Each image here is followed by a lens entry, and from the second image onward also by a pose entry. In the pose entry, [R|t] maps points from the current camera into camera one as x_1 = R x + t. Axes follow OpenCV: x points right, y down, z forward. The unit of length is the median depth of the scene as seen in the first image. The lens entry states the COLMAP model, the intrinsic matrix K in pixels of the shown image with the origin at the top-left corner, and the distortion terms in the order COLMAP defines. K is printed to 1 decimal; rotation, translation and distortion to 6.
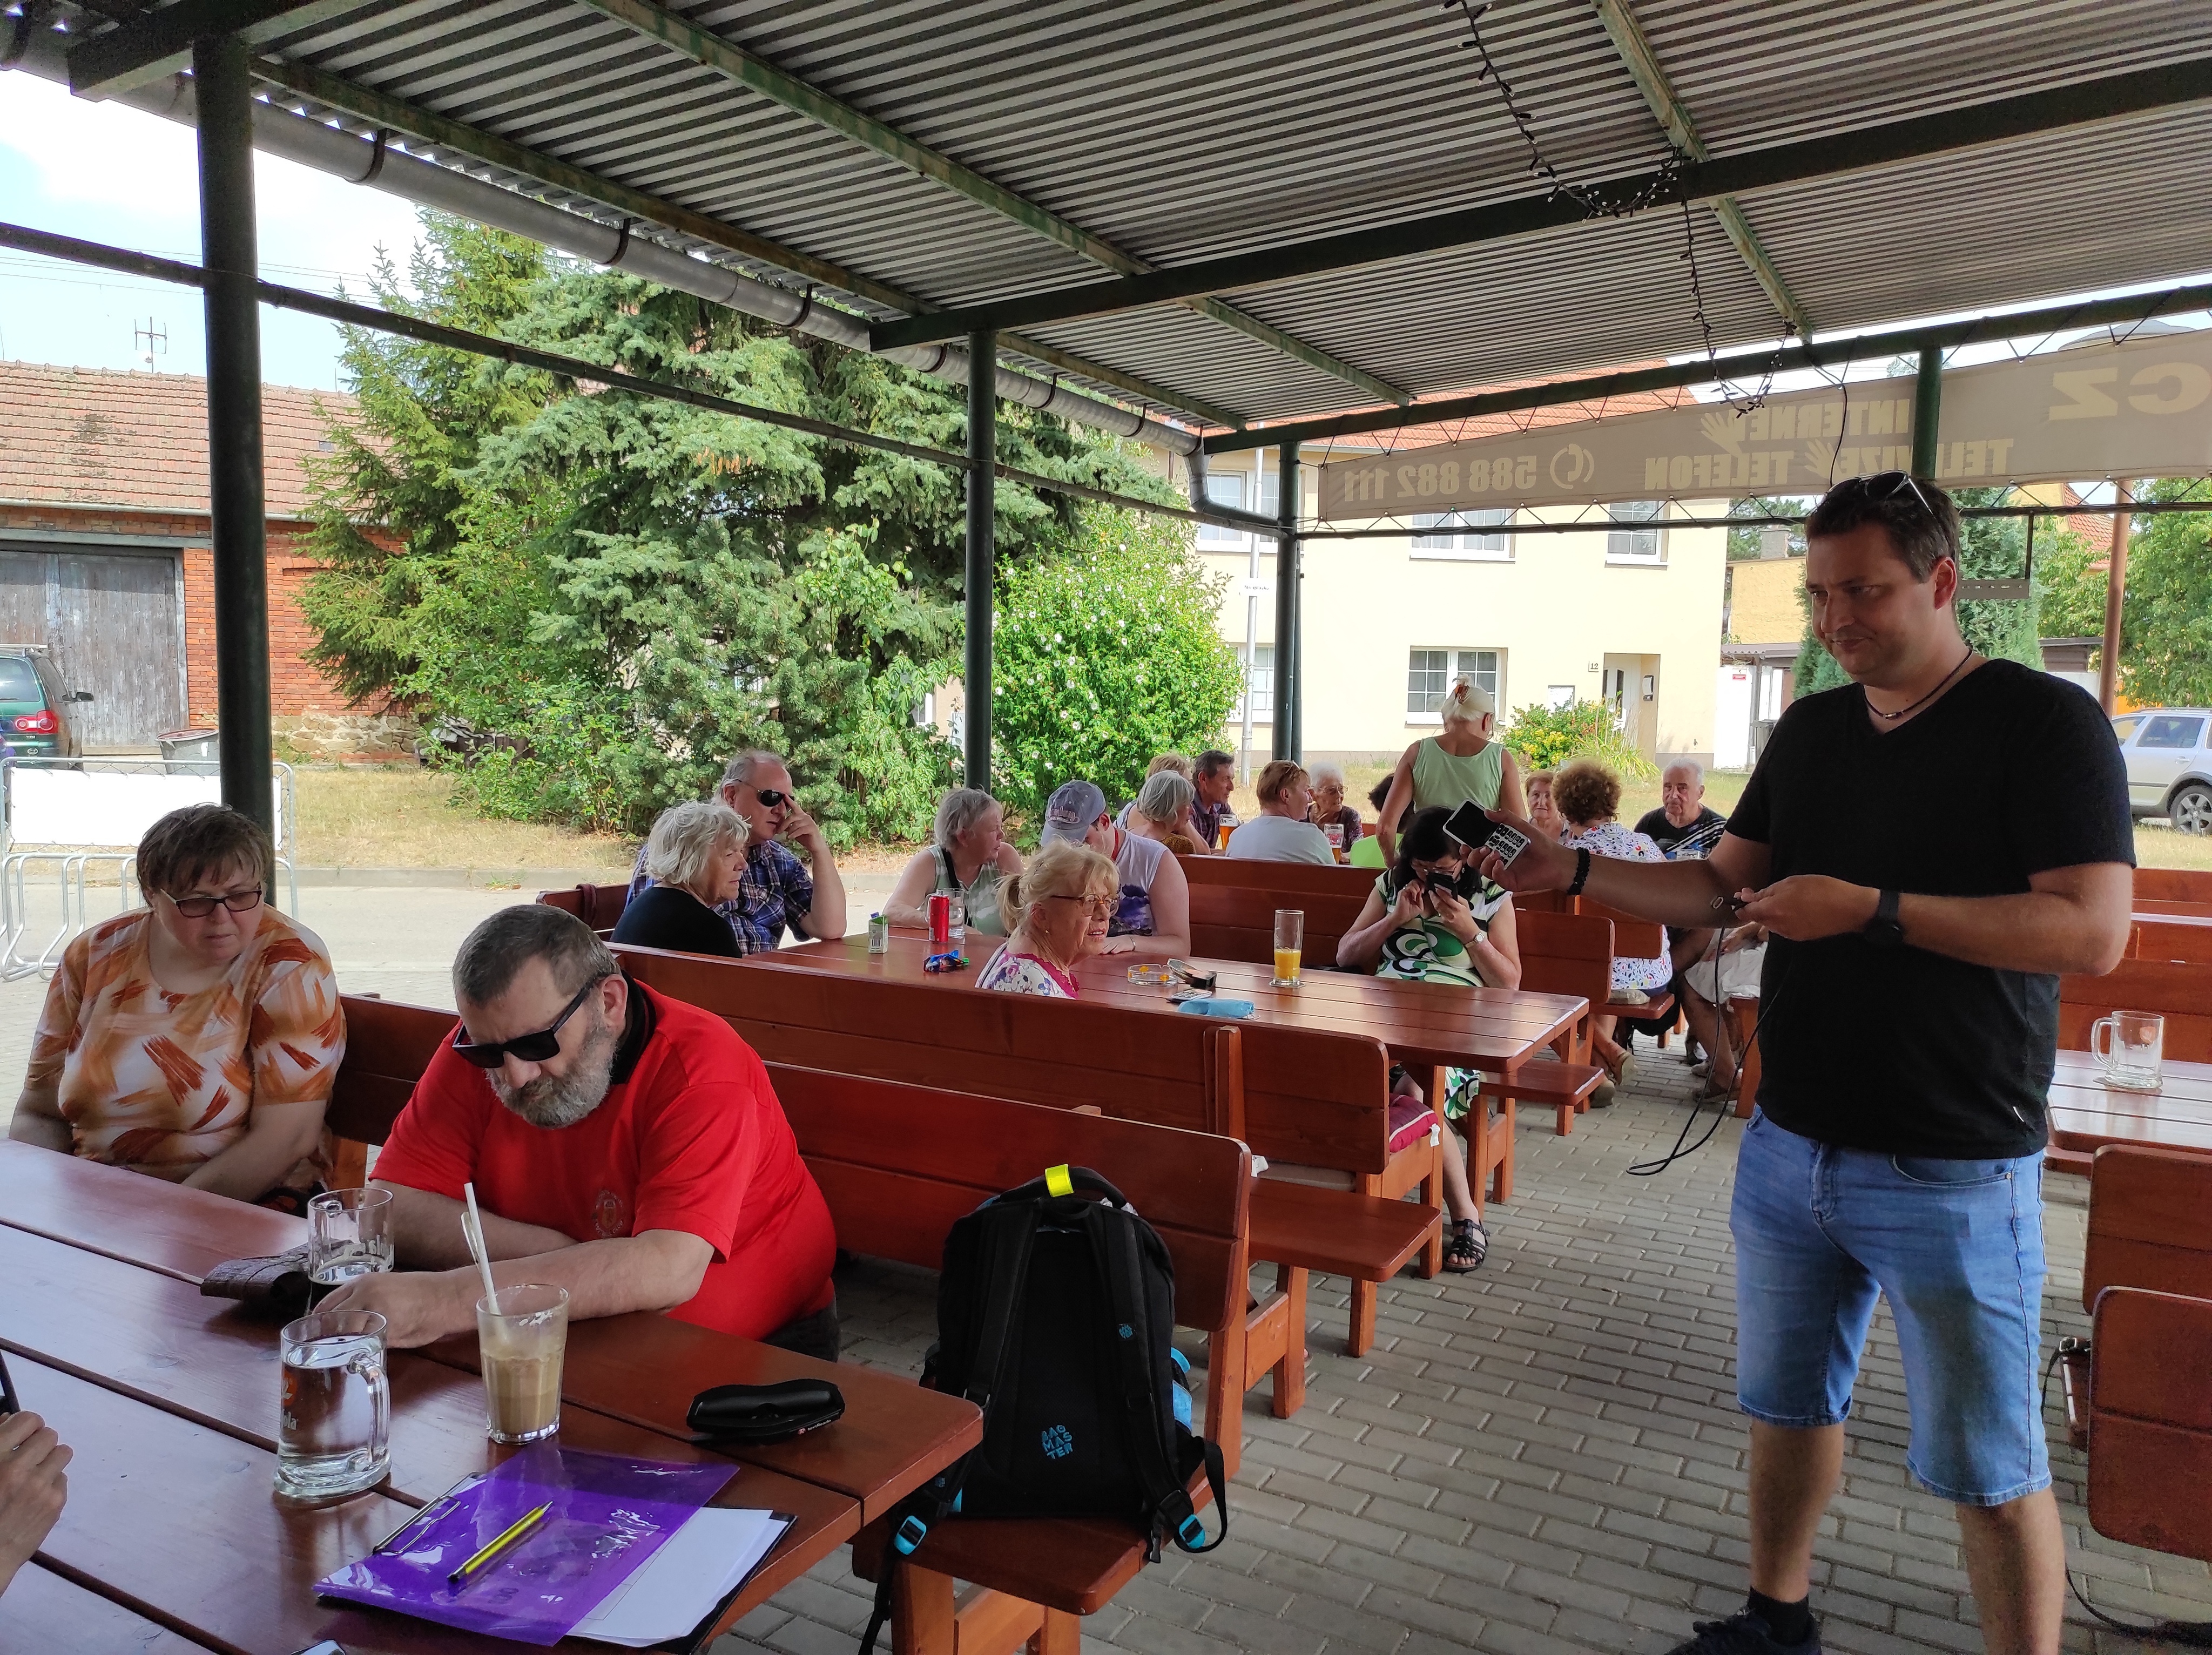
lens RADIAL K [[1633.3, 0, 1106.4], [0, 1633.3, 839.2], [0, 0, 1]] dist [0.062864, -0.061954]
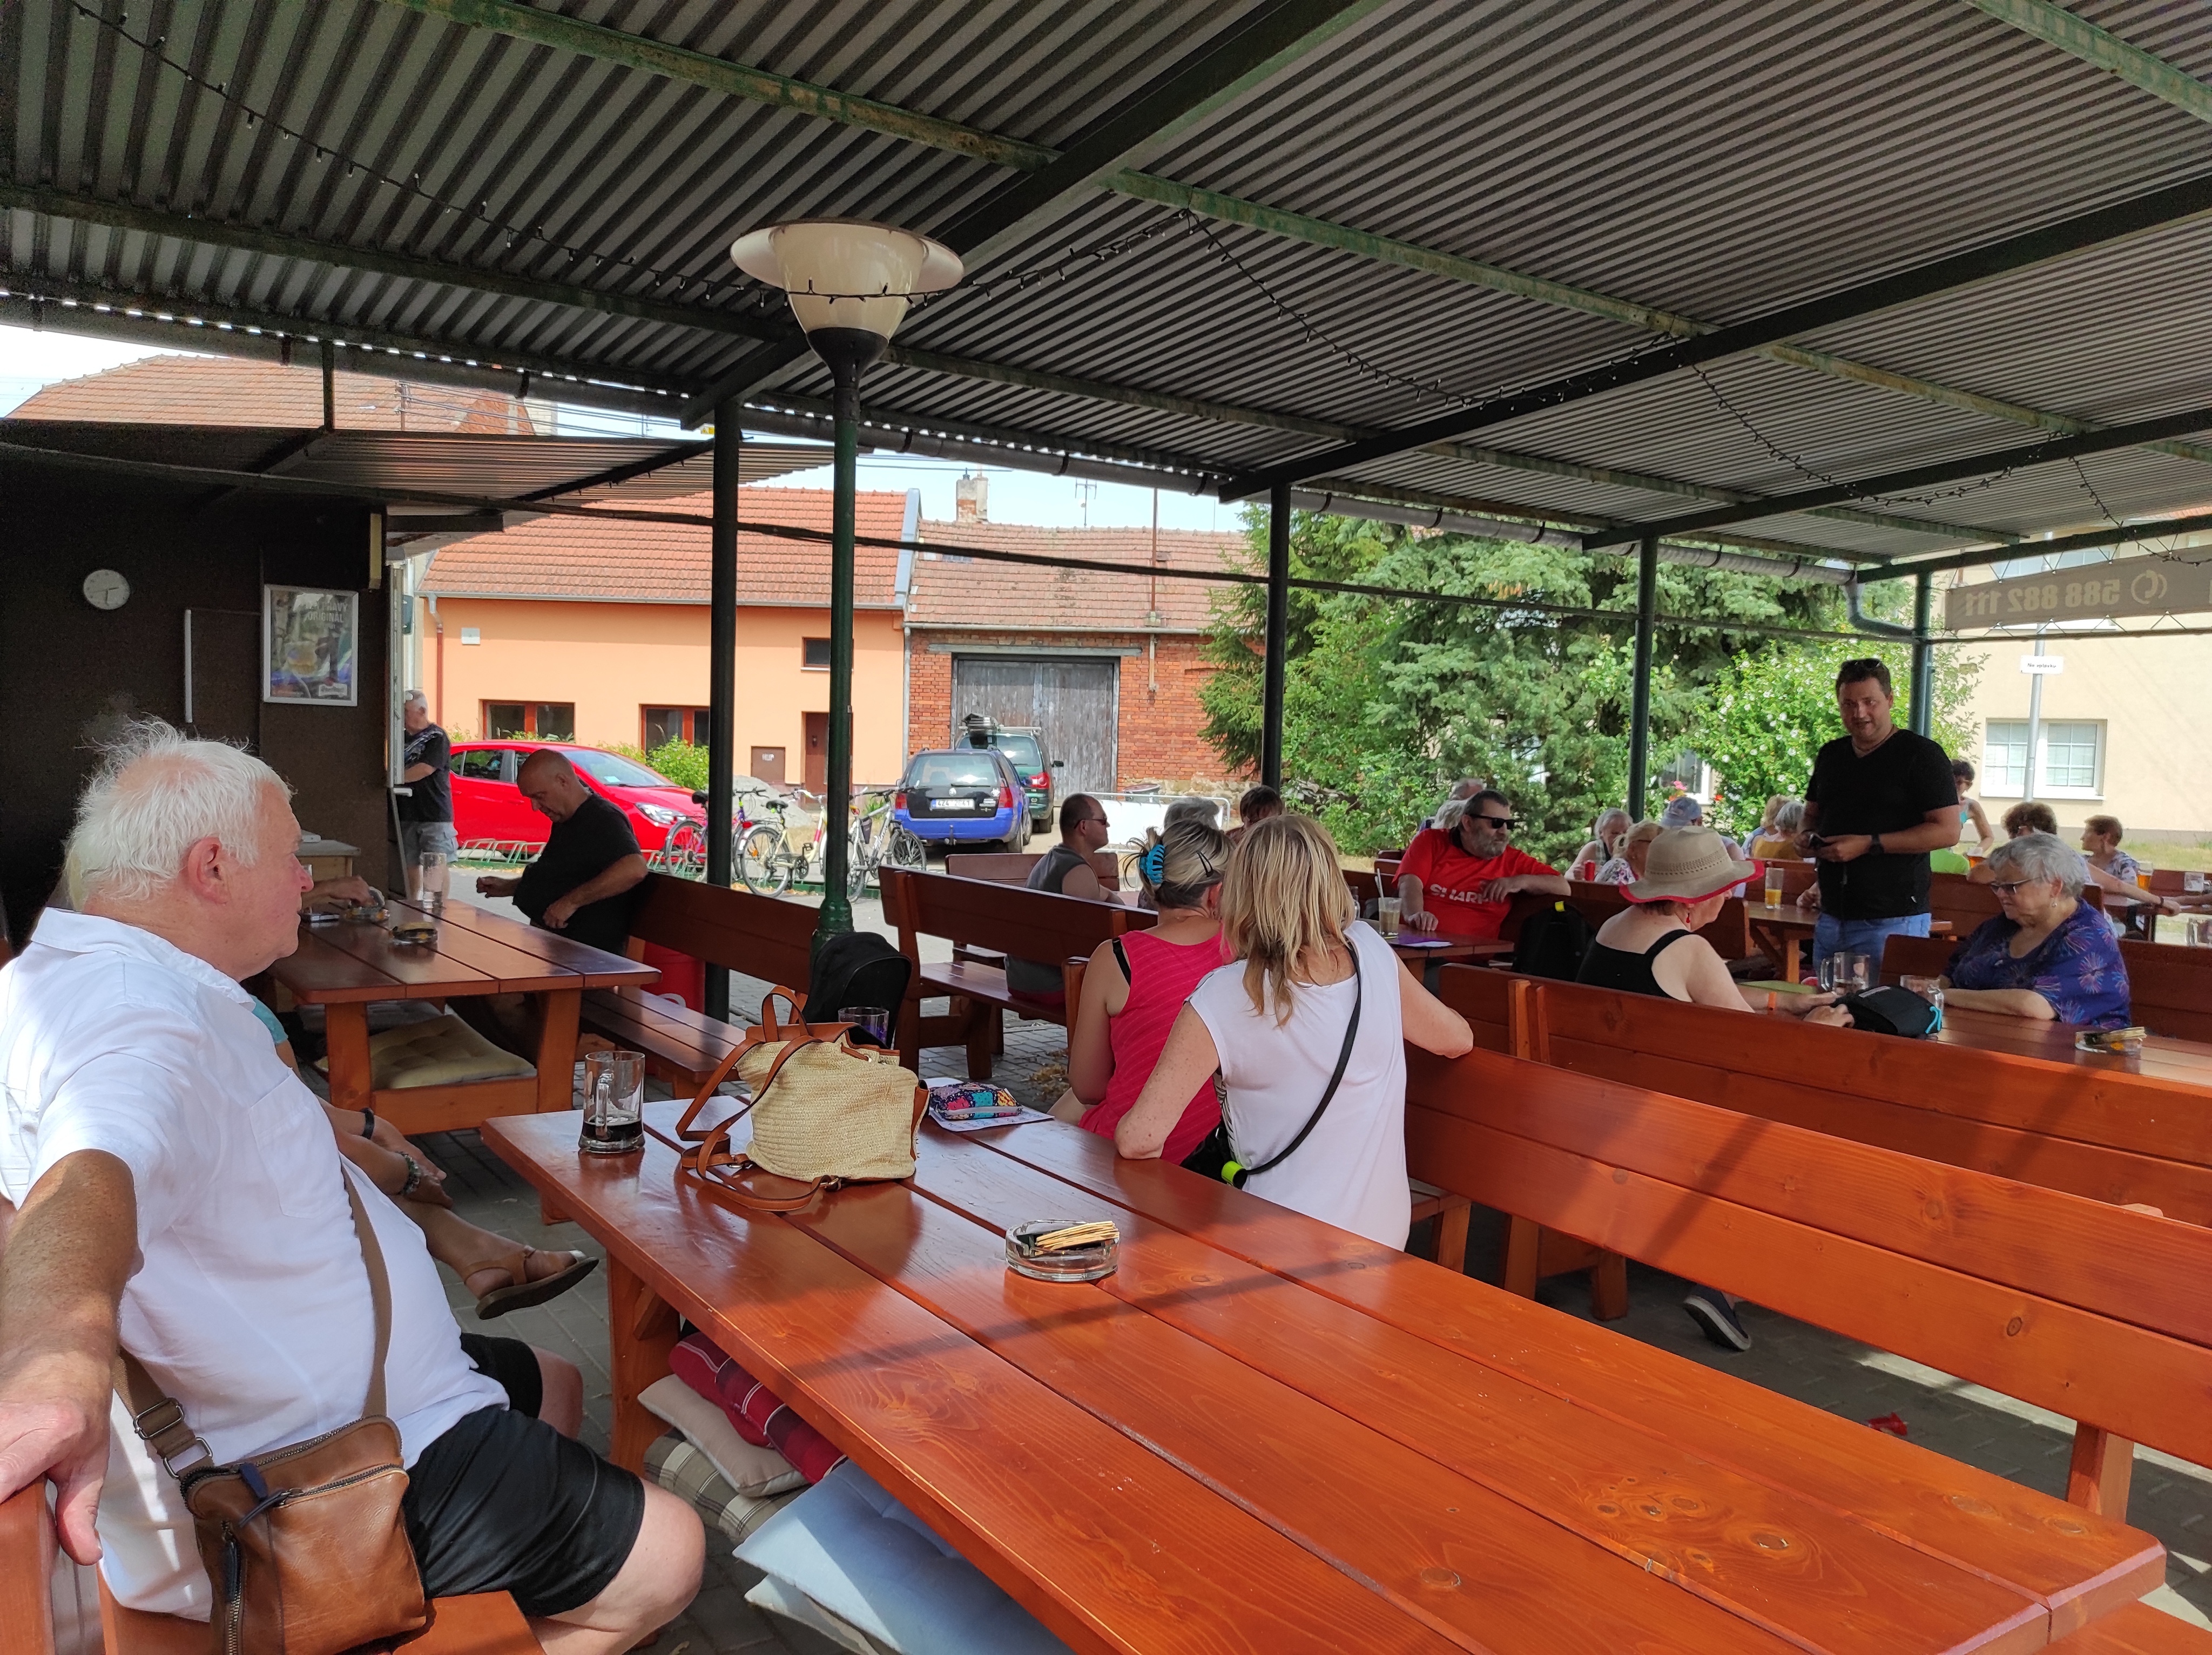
lens RADIAL K [[1633.3, 0, 1106.4], [0, 1633.3, 839.2], [0, 0, 1]] dist [0.062864, -0.061954]
pose [[0.886550, 0.028959, -0.461725, 0.093423], [-0.050598, 0.998121, -0.034552, 0.035073], [0.459857, 0.053995, 0.886350, -0.309432]]
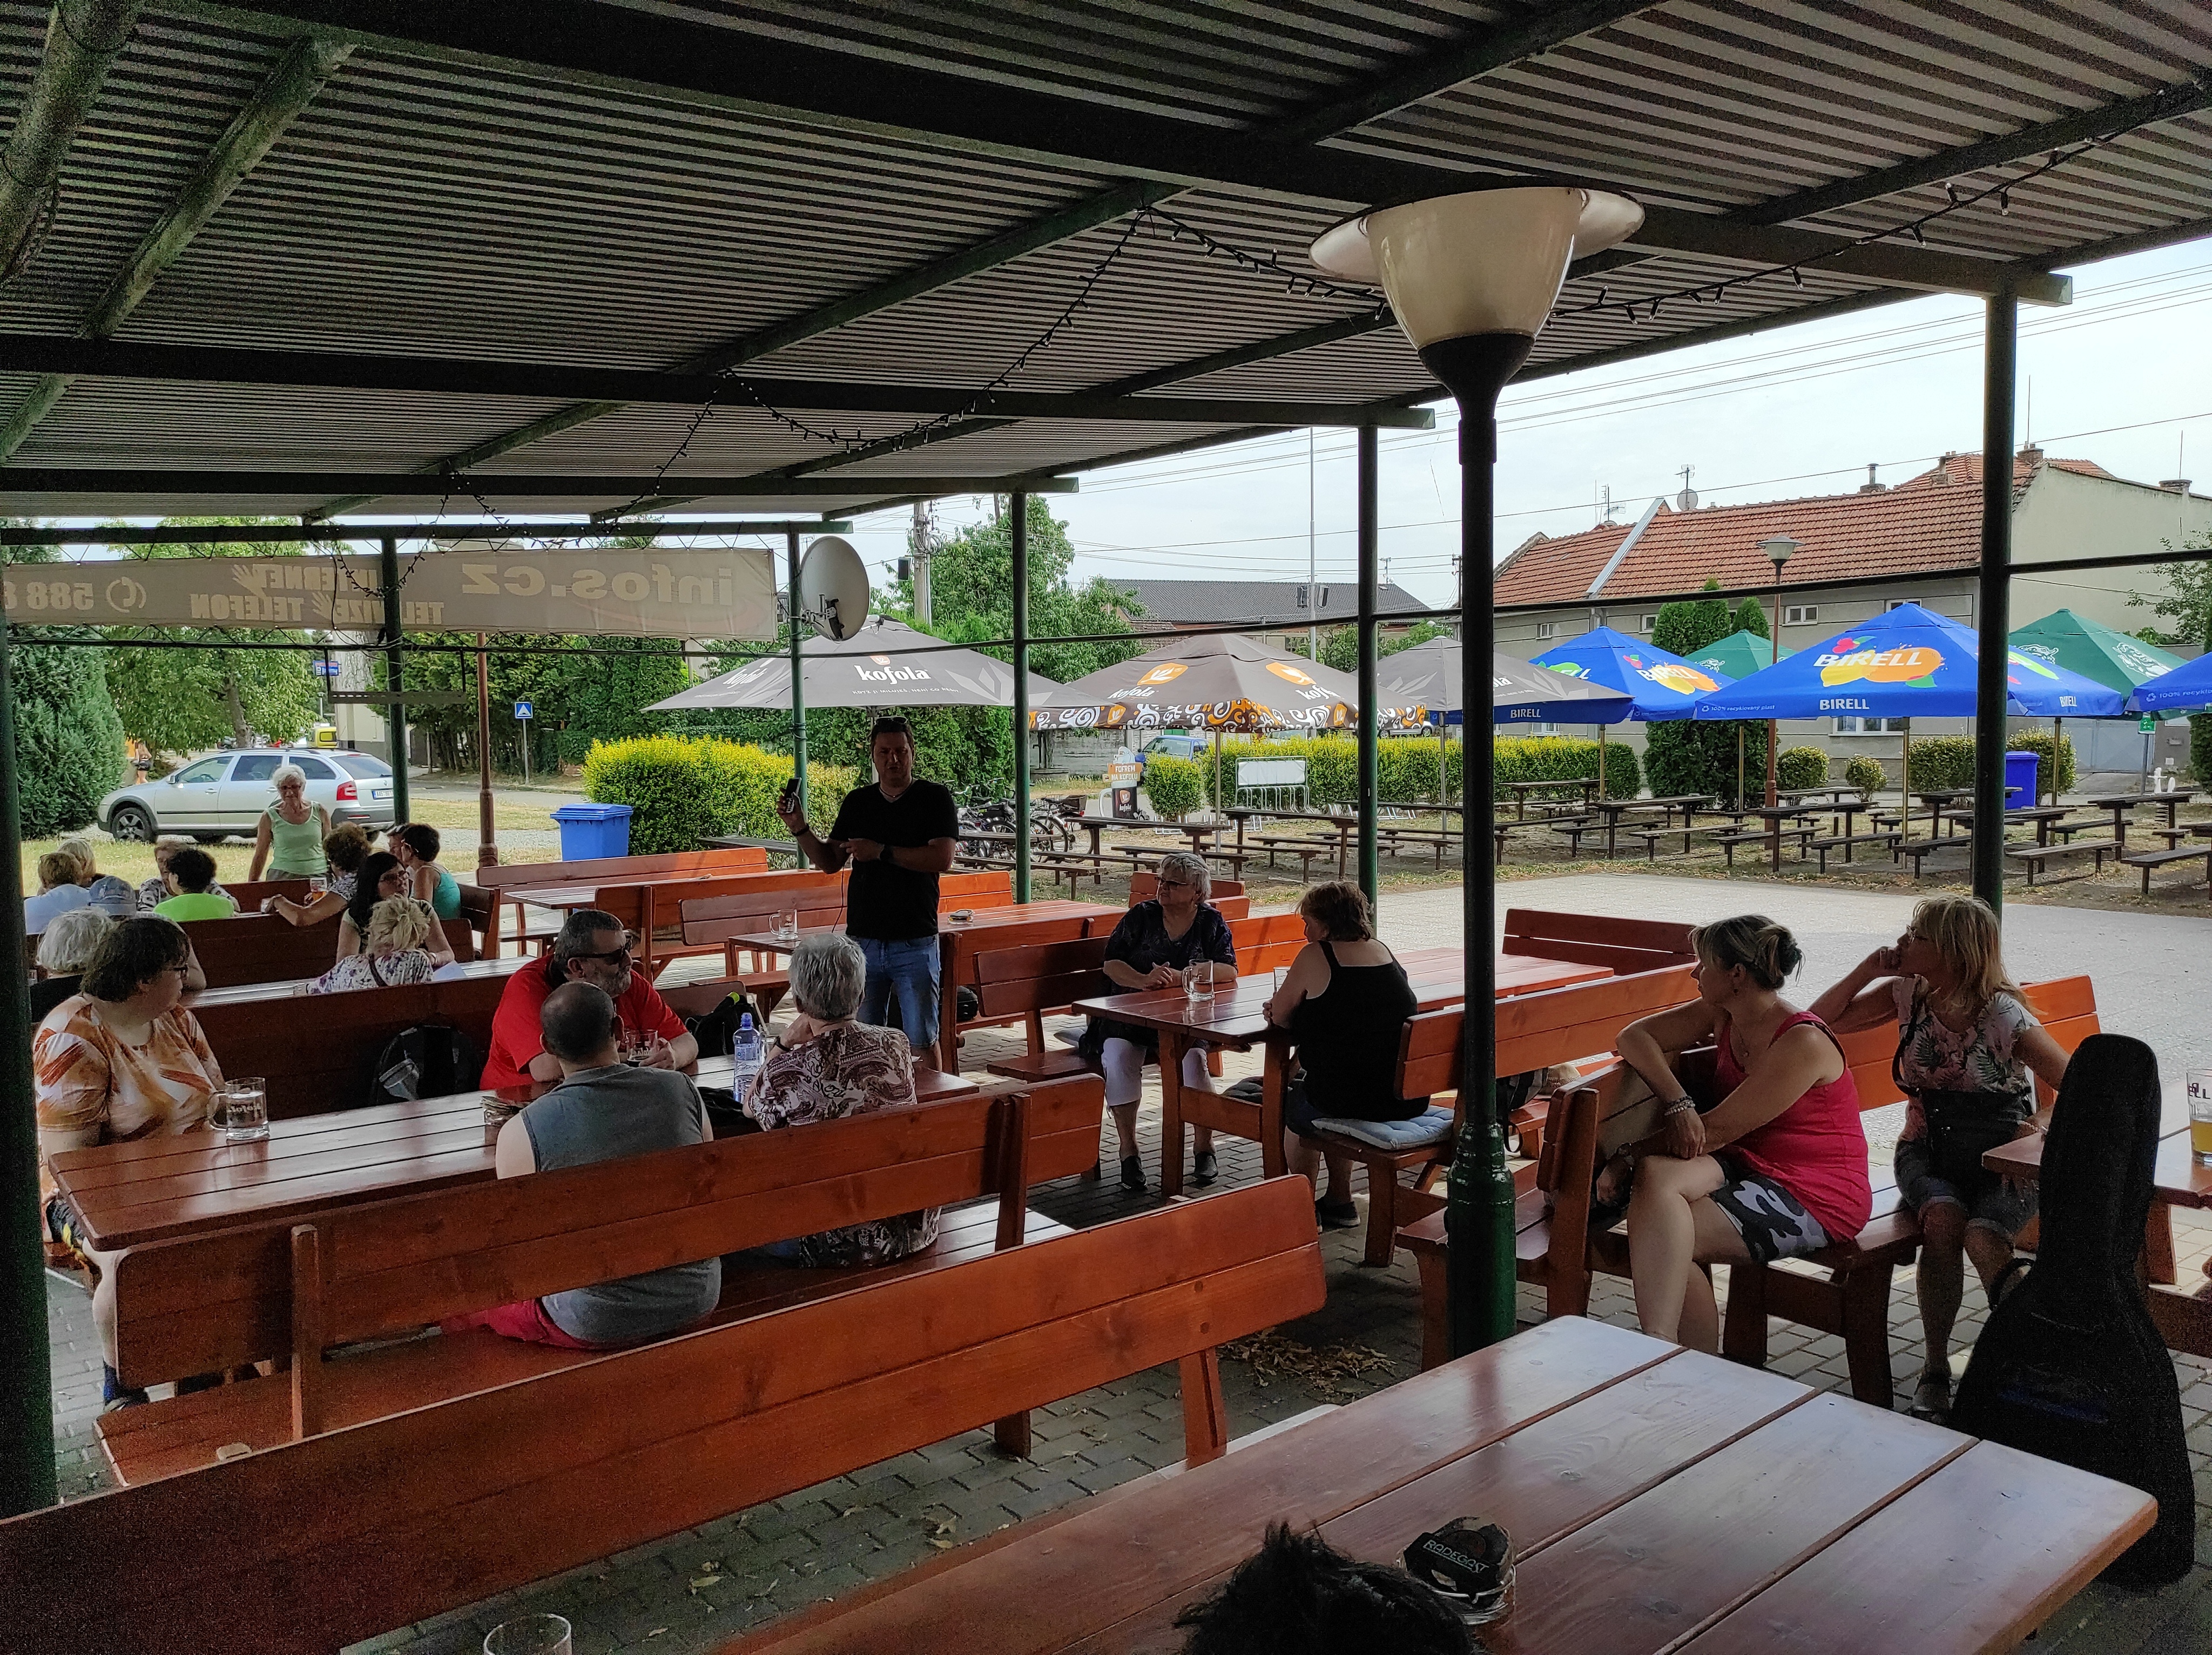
lens RADIAL K [[1633.3, 0, 1106.4], [0, 1633.3, 839.2], [0, 0, 1]] dist [0.062864, -0.061954]
pose [[0.383201, -0.093583, 0.918912, -0.346104], [0.103758, 0.992919, 0.057851, -0.021994], [-0.917819, 0.073175, 0.390197, -0.090722]]
